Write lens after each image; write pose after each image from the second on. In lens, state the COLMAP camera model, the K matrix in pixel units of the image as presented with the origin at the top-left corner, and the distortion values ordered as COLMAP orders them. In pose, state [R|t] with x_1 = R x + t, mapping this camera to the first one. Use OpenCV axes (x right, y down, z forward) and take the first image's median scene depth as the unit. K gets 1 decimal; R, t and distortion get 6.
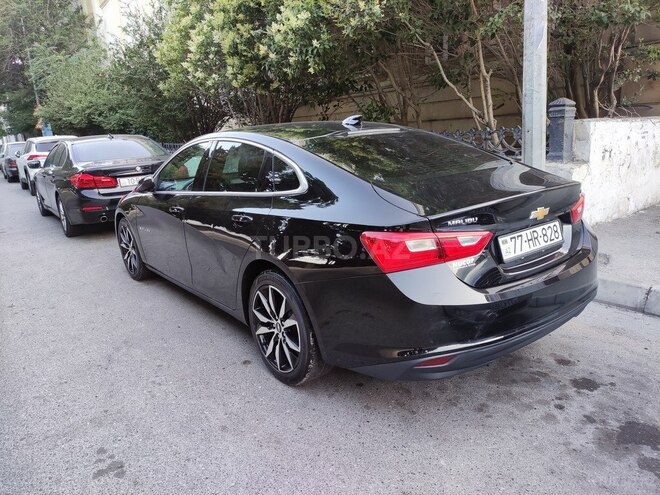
lens RADIAL K [[488.7, 0, 330.0], [0, 488.7, 247.5], [0, 0, 1]] dist [0.031552, -0.015181]
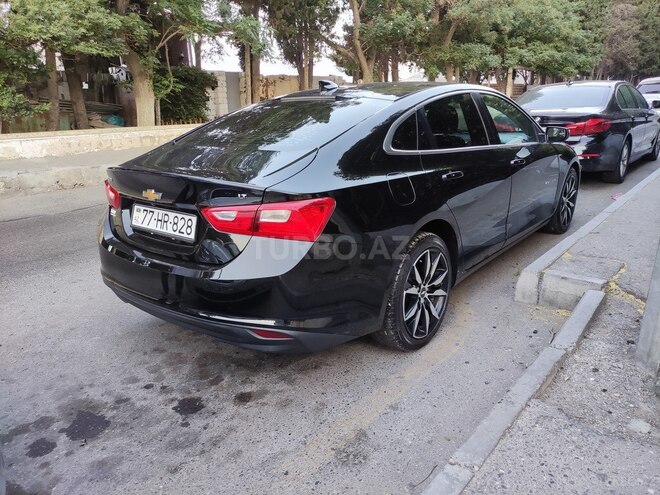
lens RADIAL K [[488.7, 0, 330.0], [0, 488.7, 247.5], [0, 0, 1]] dist [0.031552, -0.015181]
pose [[0.238457, 0.329474, -0.913556, 0.797524], [-0.214461, 0.935334, 0.281349, -0.179100], [0.947177, 0.128833, 0.293696, 0.585044]]
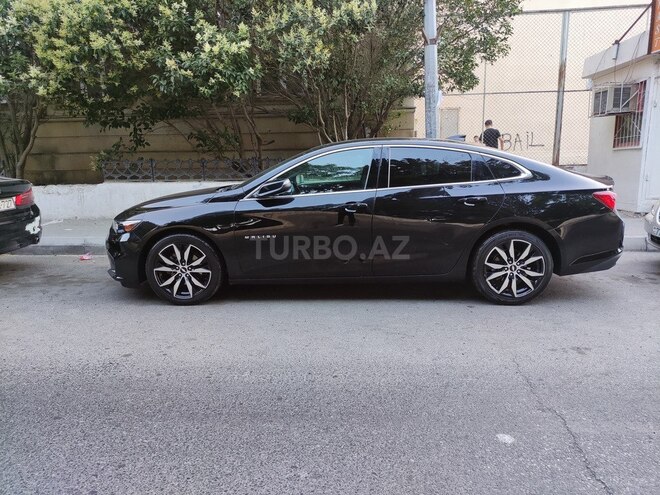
lens RADIAL K [[488.7, 0, 330.0], [0, 488.7, 247.5], [0, 0, 1]] dist [0.031552, -0.015181]
pose [[0.643870, -0.099147, 0.758684, -1.049011], [0.162585, 0.986653, -0.009043, 0.014633], [-0.747662, 0.129173, 0.651396, 0.279424]]
